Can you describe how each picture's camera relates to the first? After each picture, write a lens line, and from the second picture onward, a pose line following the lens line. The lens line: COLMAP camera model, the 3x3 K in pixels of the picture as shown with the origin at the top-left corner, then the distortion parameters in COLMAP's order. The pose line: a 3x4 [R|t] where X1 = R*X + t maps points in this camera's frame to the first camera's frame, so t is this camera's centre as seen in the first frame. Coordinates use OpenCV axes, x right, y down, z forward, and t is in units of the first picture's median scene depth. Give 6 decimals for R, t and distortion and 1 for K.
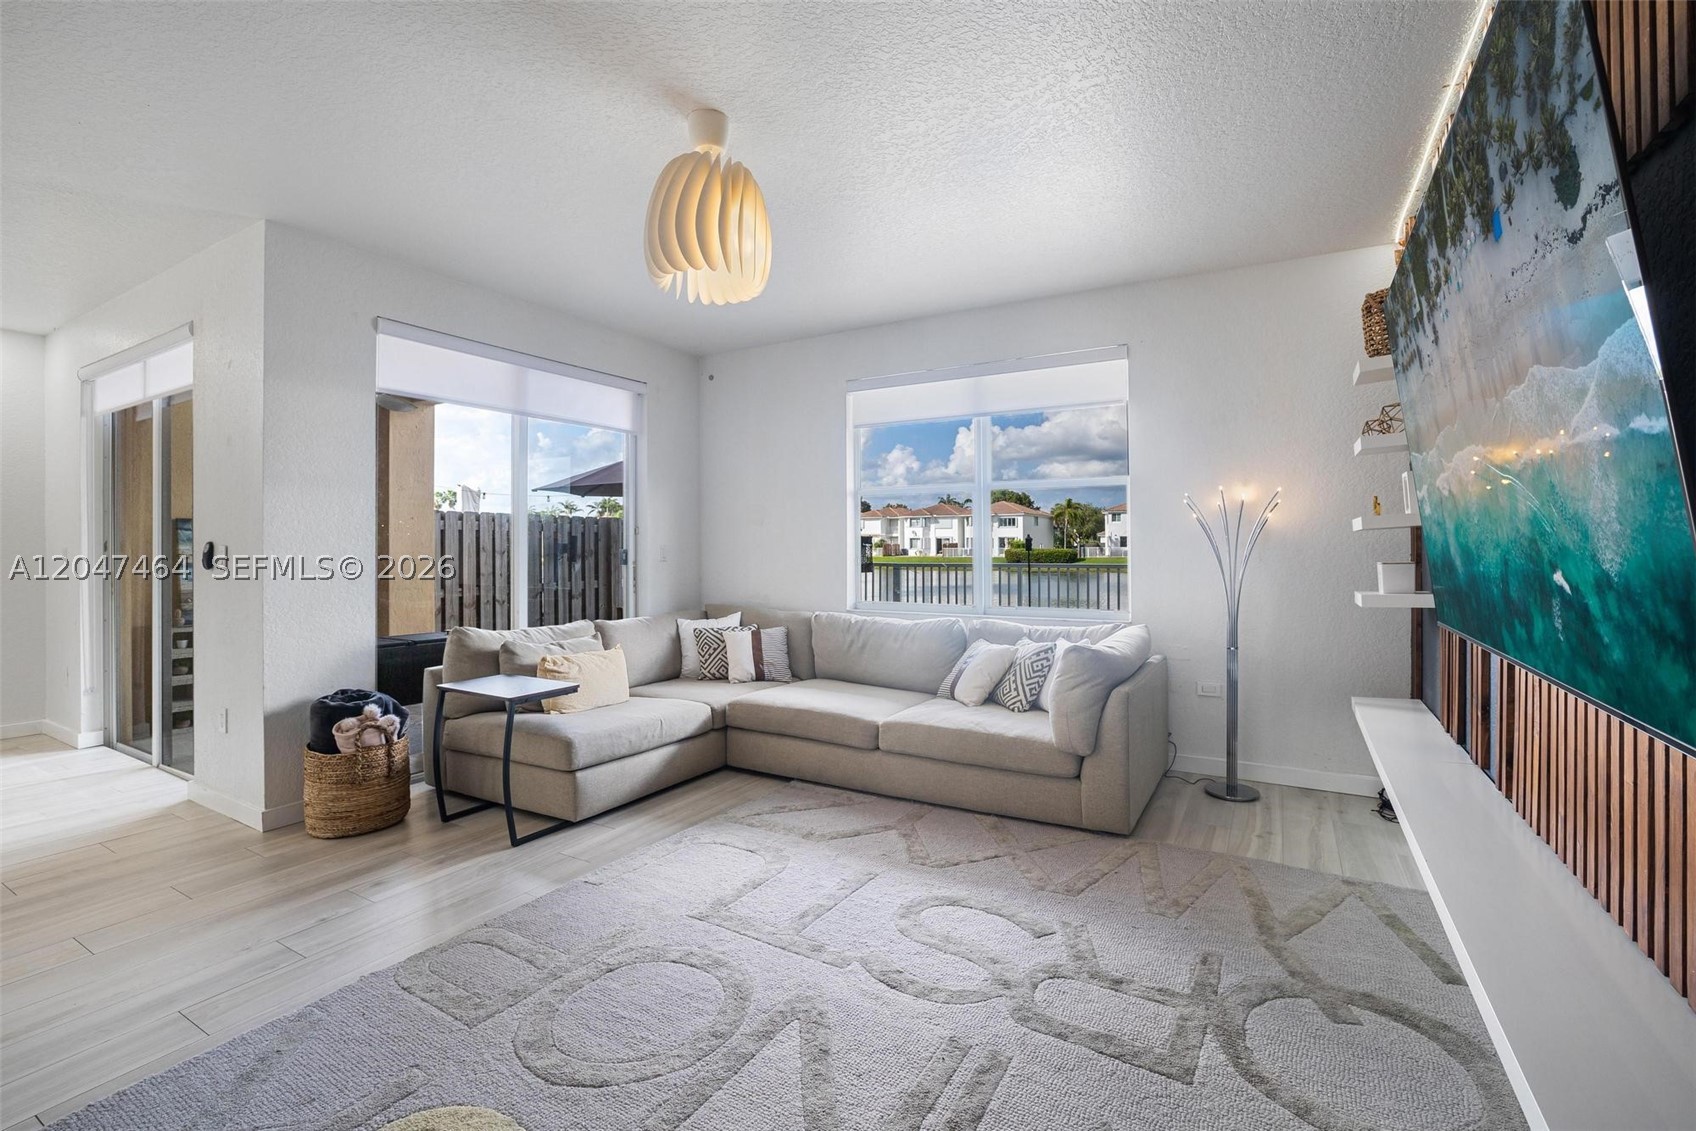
lens RADIAL K [[737.8, 0, 863.0], [0, 737.8, 538.7], [0, 0, 1]] dist [-0.036367, 0.010718]
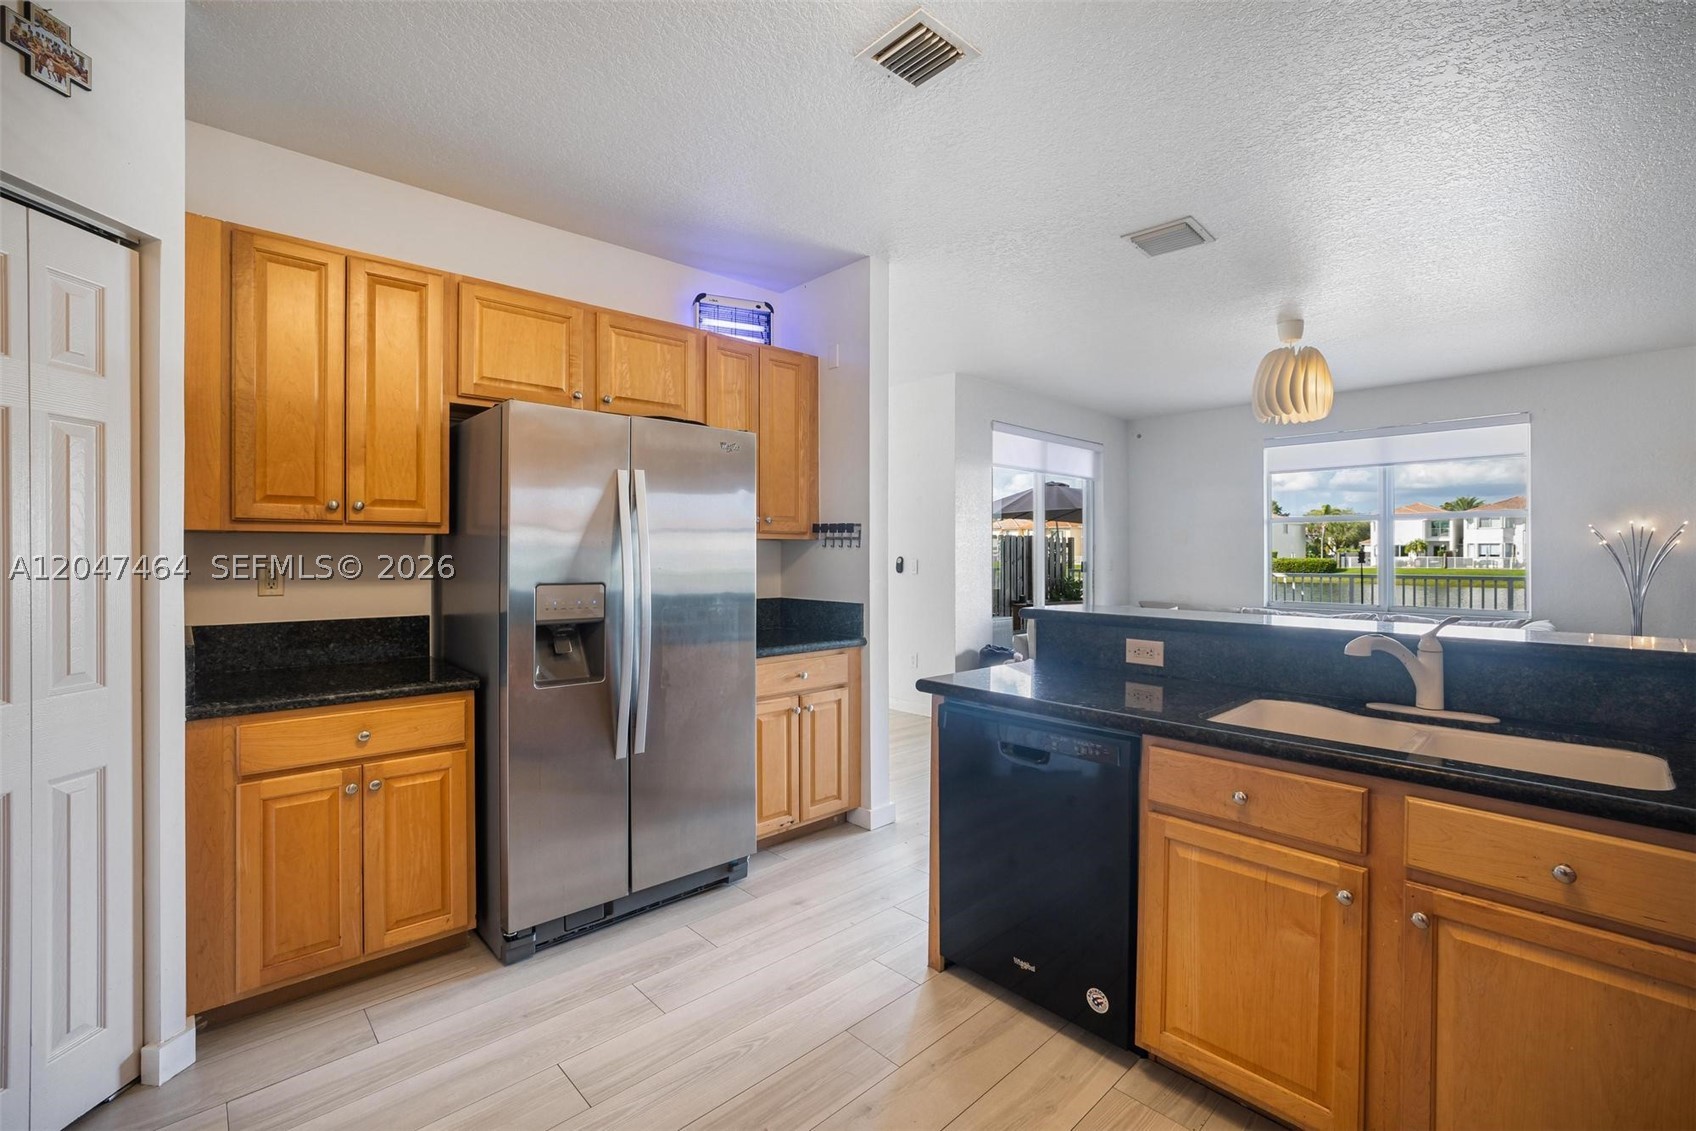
lens RADIAL K [[737.8, 0, 854.2], [0, 737.8, 551.8], [0, 0, 1]] dist [-0.036367, 0.010718]
pose [[0.960194, 0.002515, -0.279321, -0.738790], [-0.000354, 0.999970, 0.007786, -0.029642], [0.279332, -0.007377, 0.960166, -0.989926]]
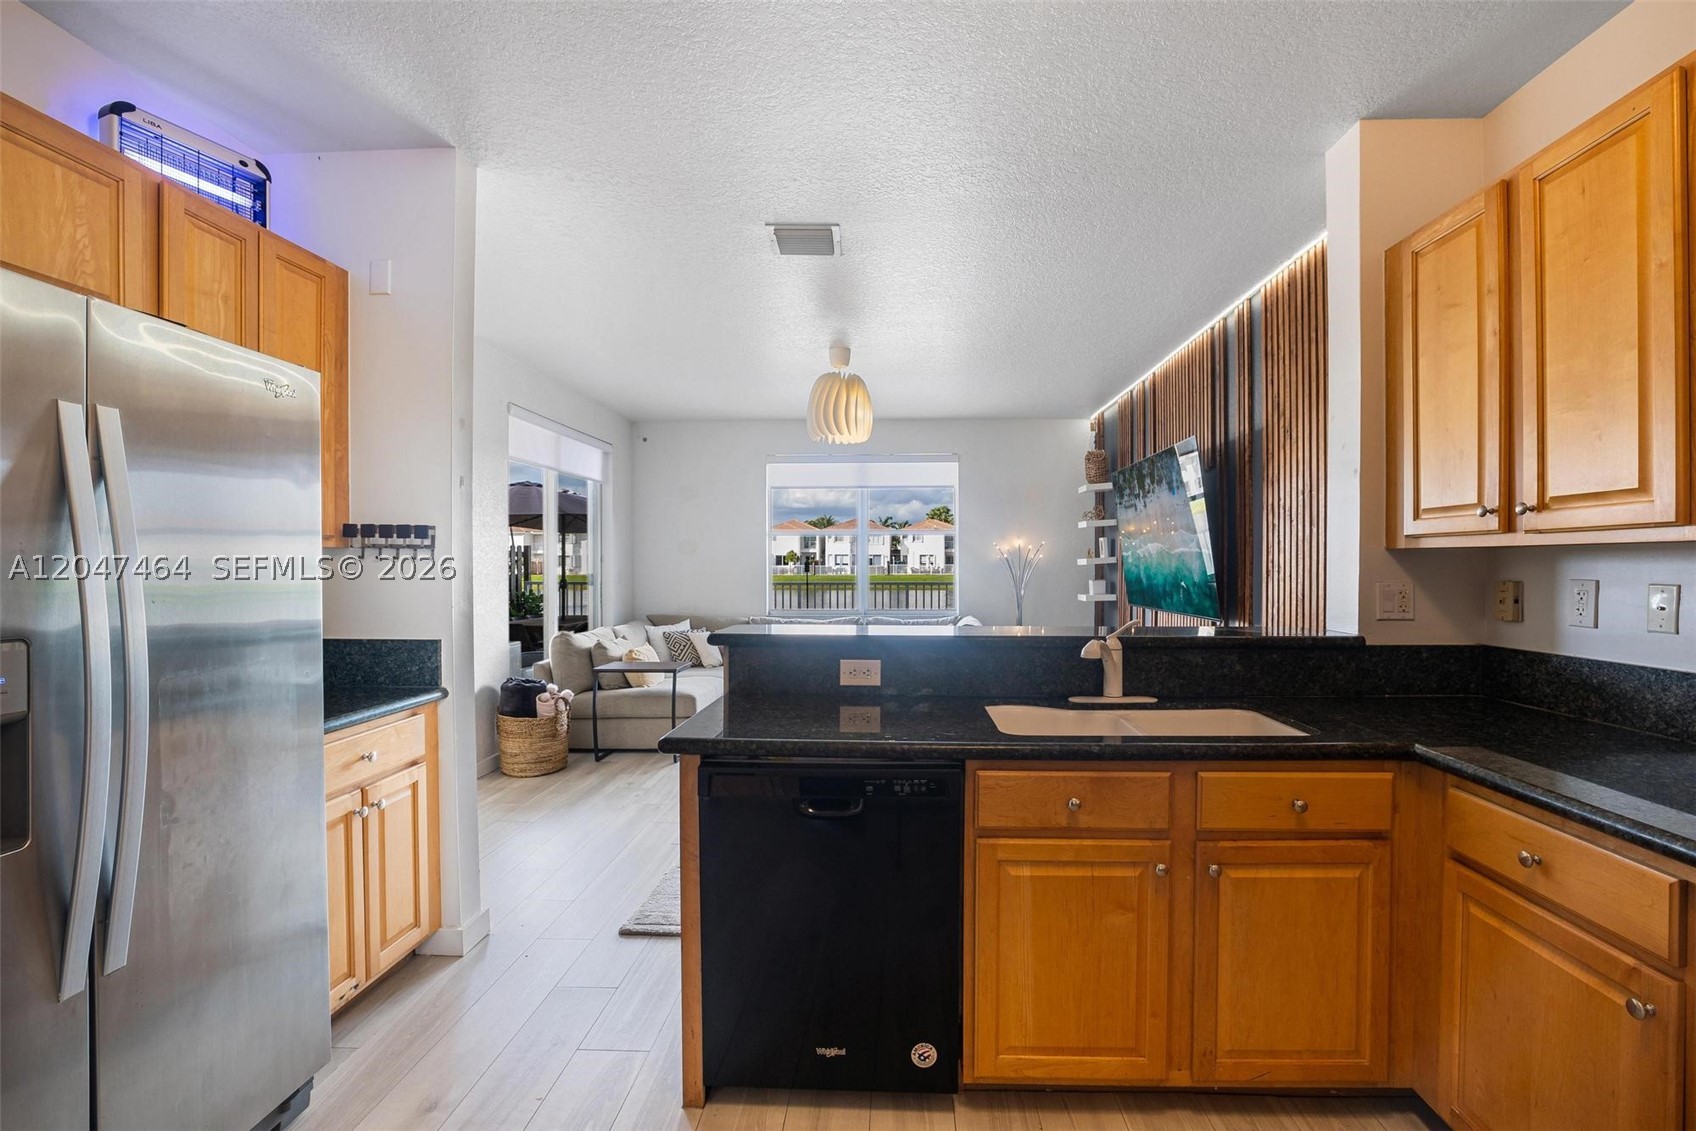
lens RADIAL K [[766.6, 0, 878.6], [0, 766.6, 570.3], [0, 0, 1]] dist [-0.035748, 0.010293]
pose [[0.878117, -0.002508, 0.478440, -1.083516], [-0.006536, 0.999830, 0.017237, -0.034519], [-0.478402, -0.018263, 0.877951, -0.809208]]
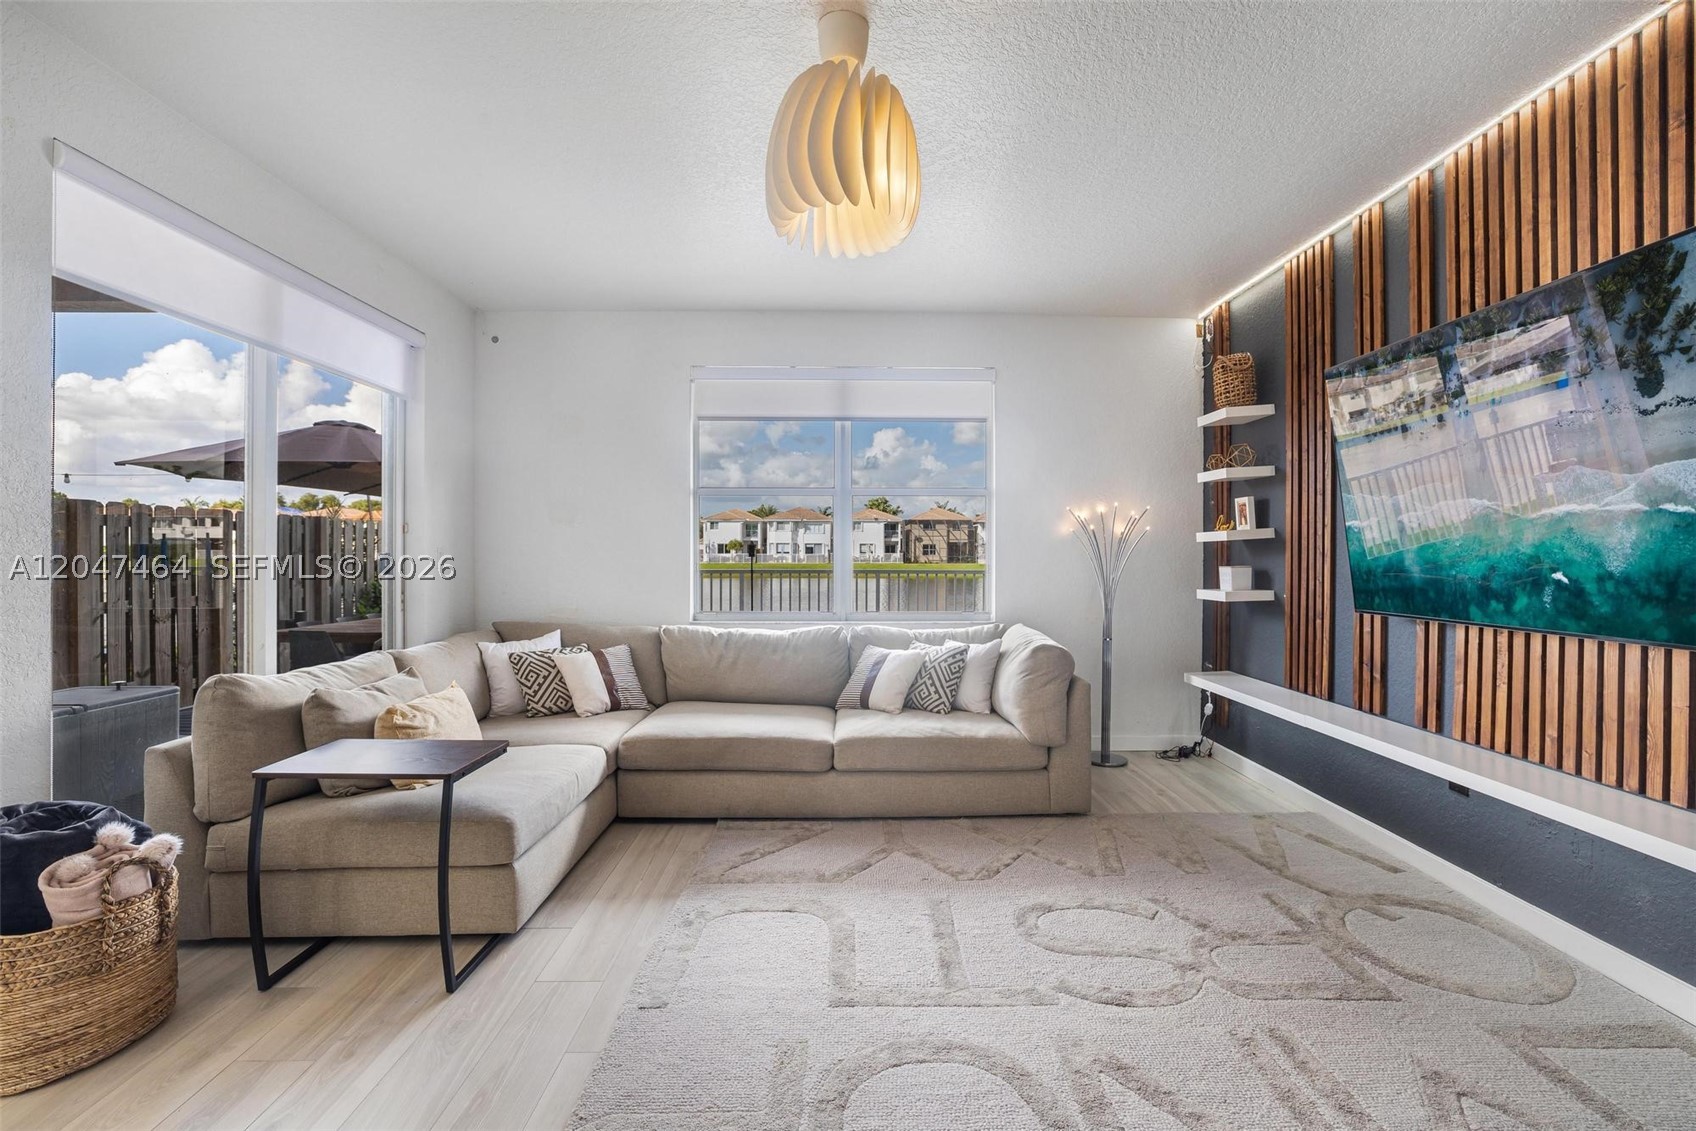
lens RADIAL K [[737.8, 0, 844.0], [0, 737.8, 554.3], [0, 0, 1]] dist [-0.036367, 0.010718]
pose [[0.860174, 0.003004, 0.509992, -0.628200], [-0.009573, 0.999902, 0.010255, 0.010065], [-0.509911, -0.013703, 0.860118, 0.298551]]
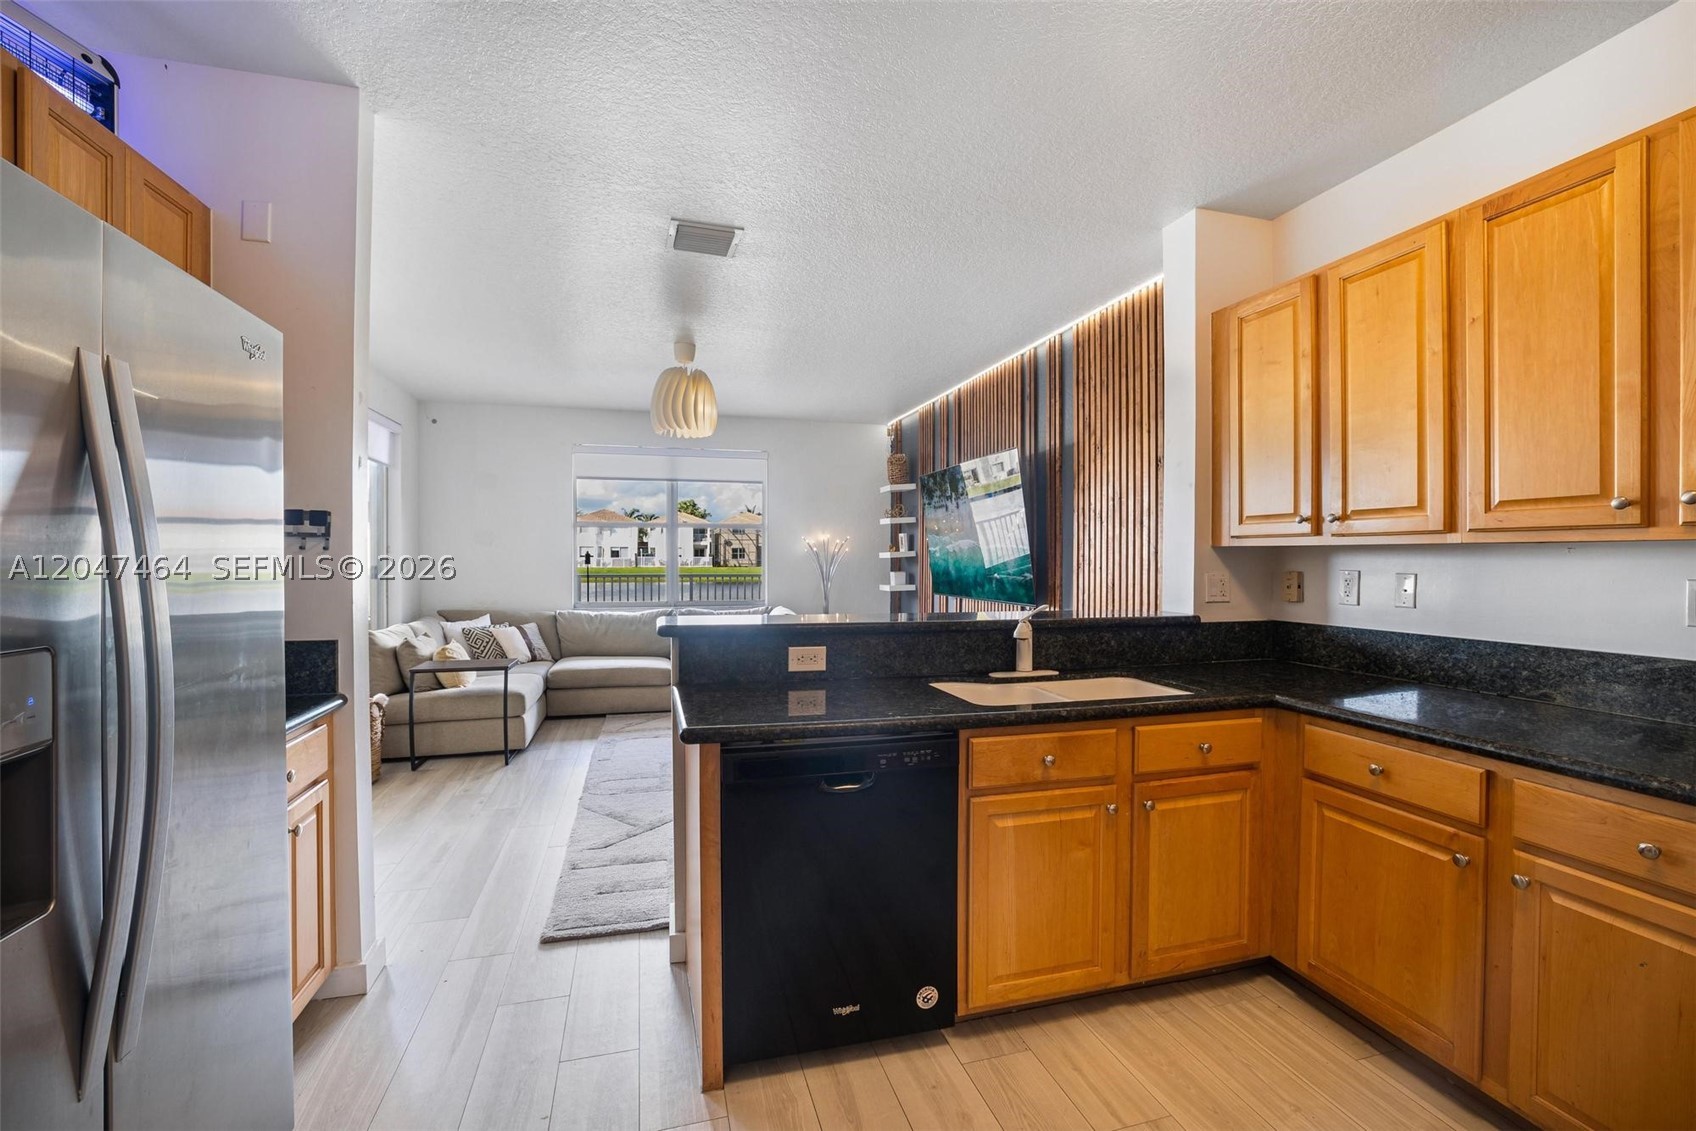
lens RADIAL K [[737.8, 0, 860.0], [0, 737.8, 561.3], [0, 0, 1]] dist [-0.036367, 0.010718]
pose [[0.687545, -0.000132, 0.726142, -1.310892], [-0.013163, 0.999833, 0.012644, -0.032852], [-0.726022, -0.018251, 0.687429, -0.679497]]
